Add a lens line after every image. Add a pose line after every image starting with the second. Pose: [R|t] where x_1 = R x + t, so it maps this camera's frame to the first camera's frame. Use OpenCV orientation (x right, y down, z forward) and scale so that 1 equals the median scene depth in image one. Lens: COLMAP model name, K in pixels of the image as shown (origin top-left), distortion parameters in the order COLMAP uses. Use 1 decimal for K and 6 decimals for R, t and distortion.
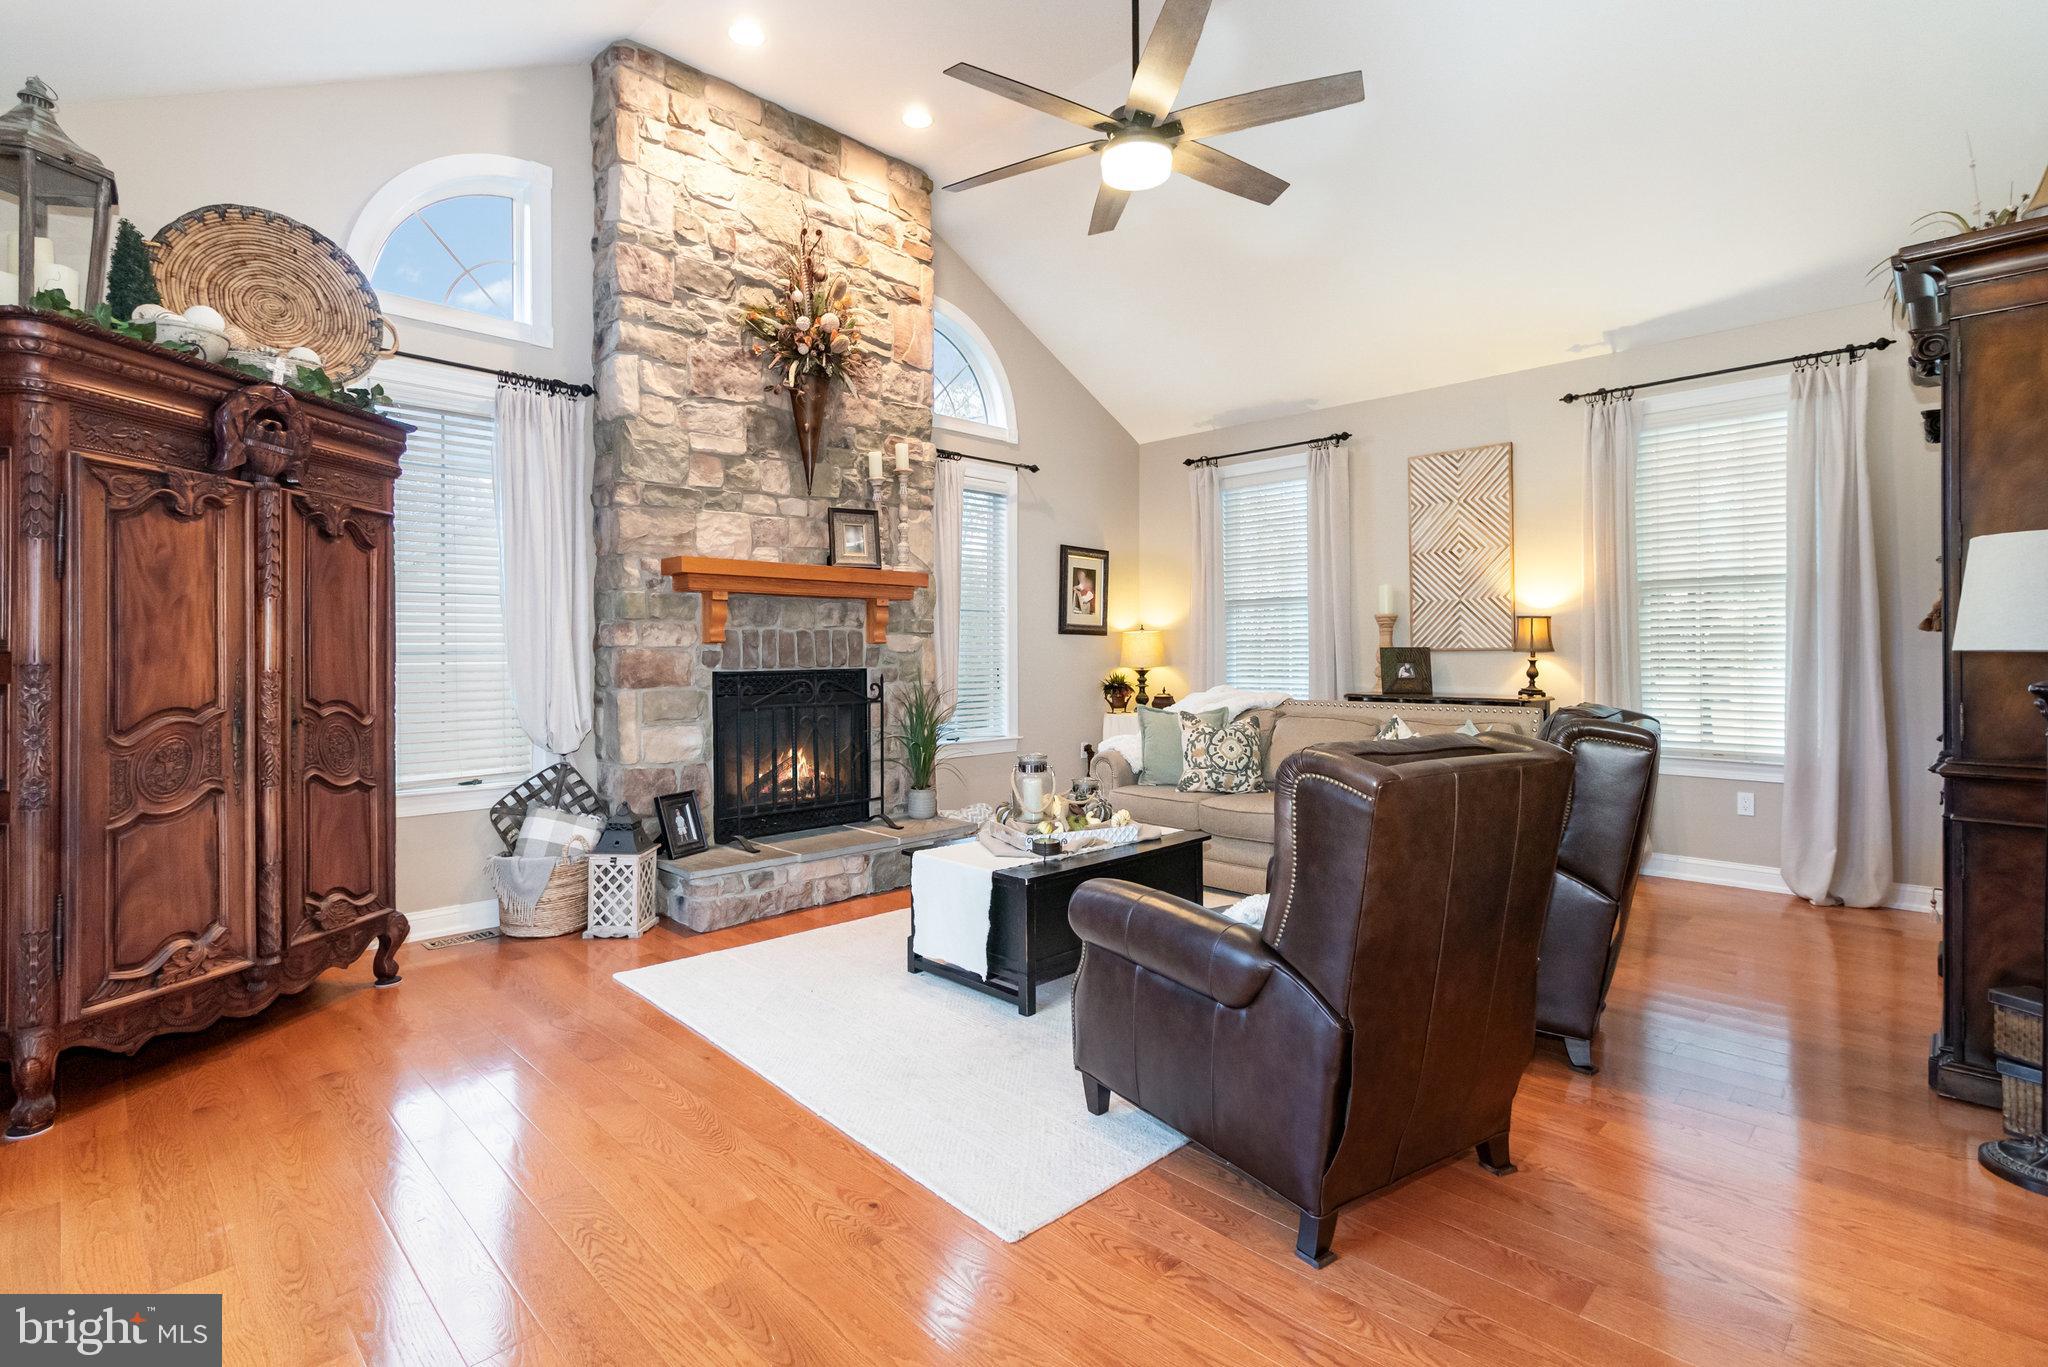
lens RADIAL K [[959.0, 0, 984.2], [0, 959.0, 643.1], [0, 0, 1]] dist [0.005598, -0.000746]
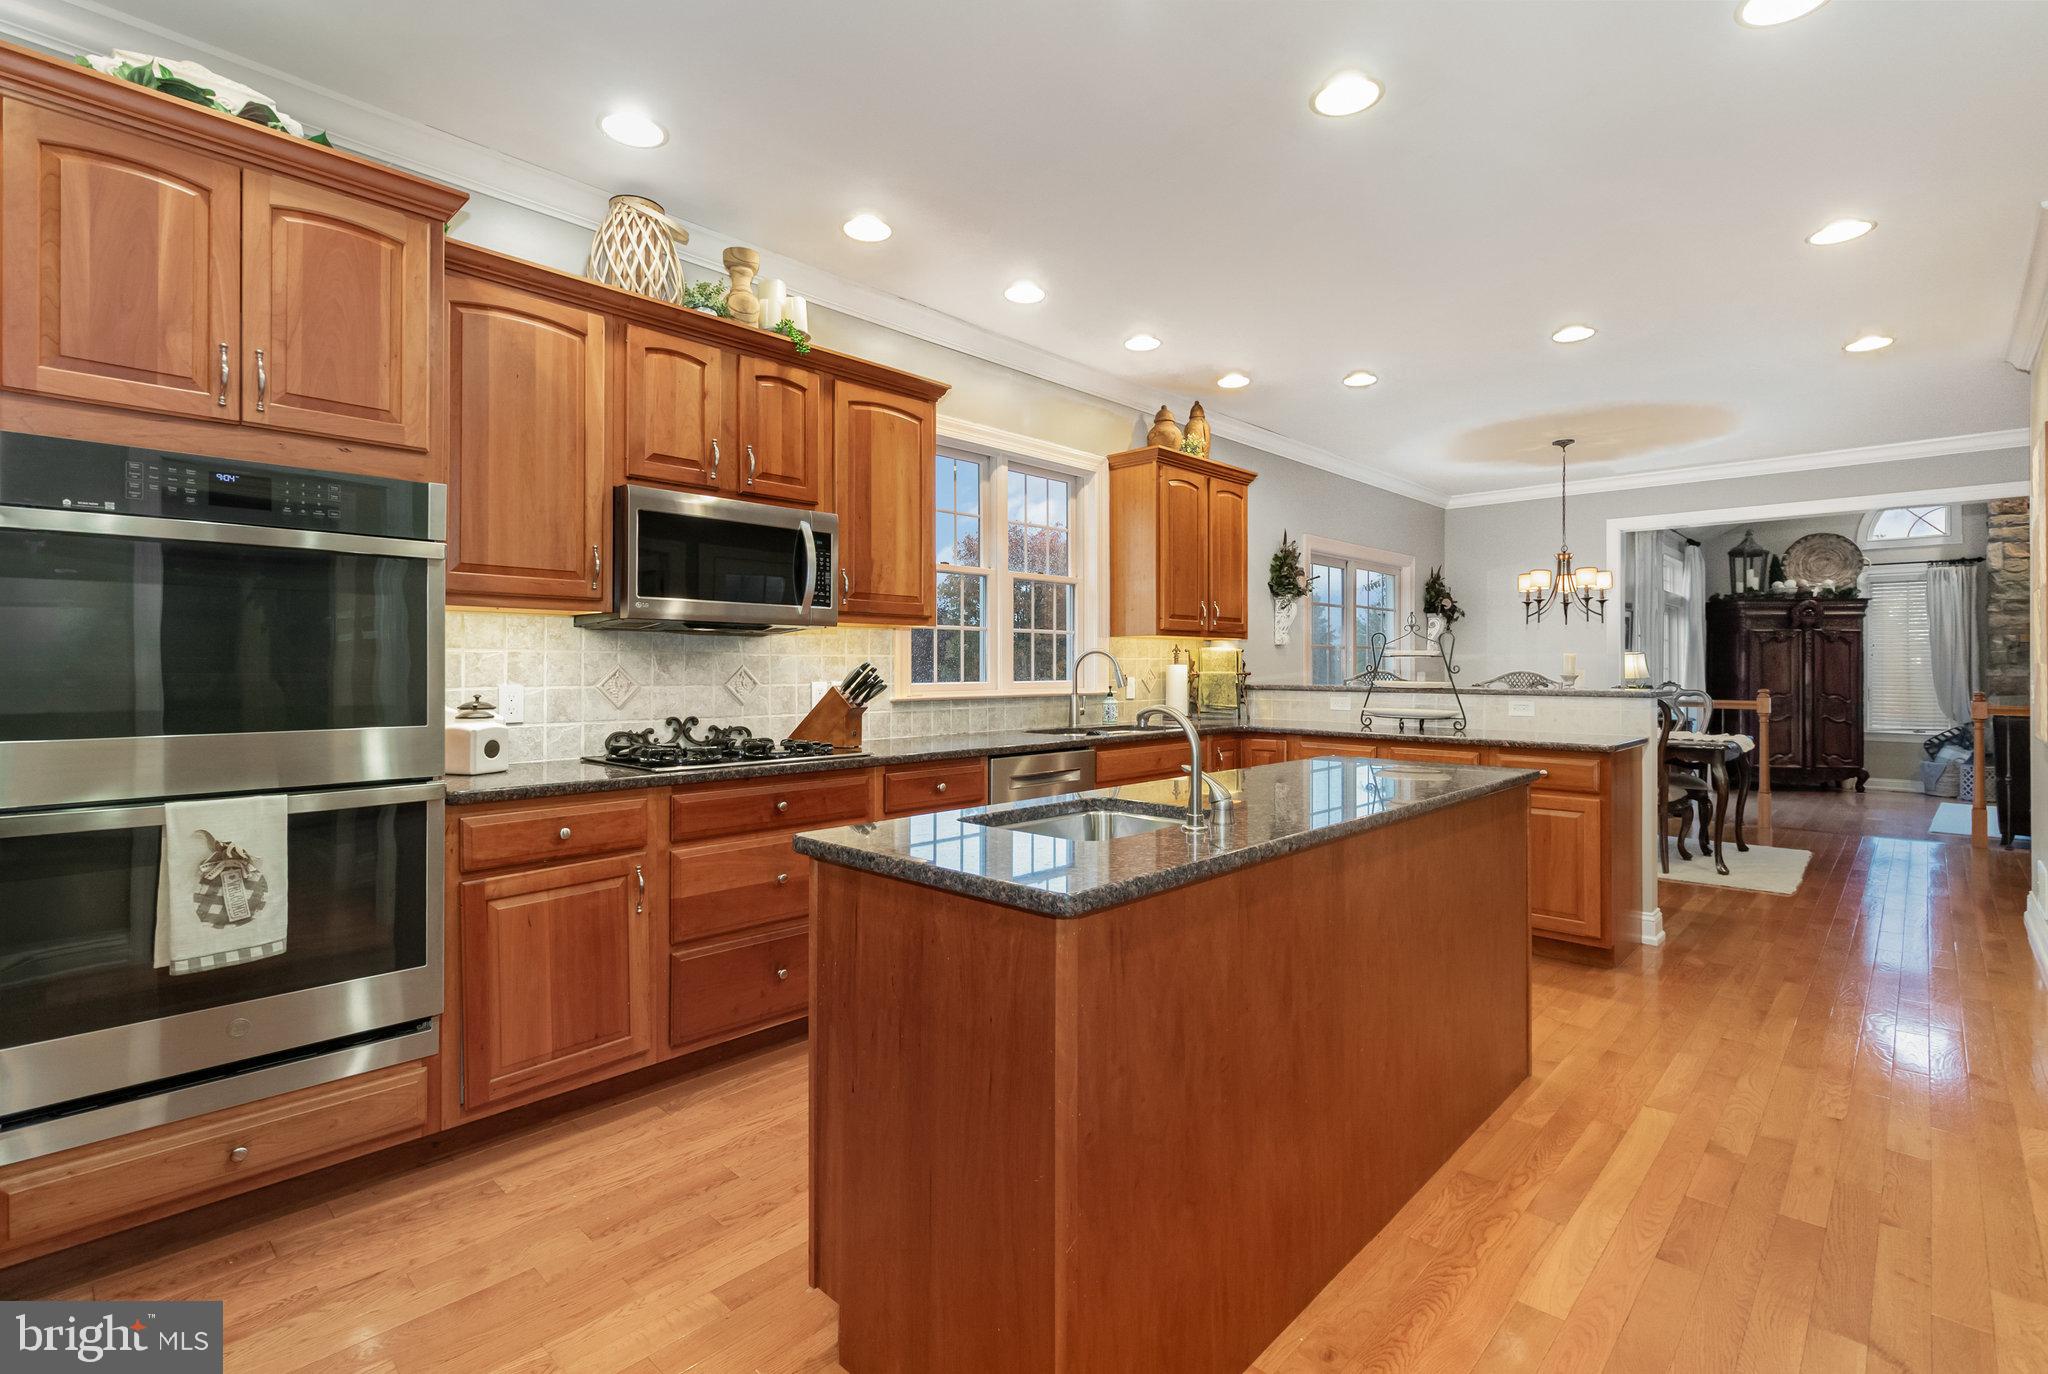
lens RADIAL K [[959.0, 0, 1022.6], [0, 959.0, 669.1], [0, 0, 1]] dist [0.005598, -0.000746]
pose [[0.041136, 0.005288, -0.999140, 2.286956], [0.010201, 0.999932, 0.005712, -0.064024], [0.999101, -0.010428, 0.041080, -1.723206]]
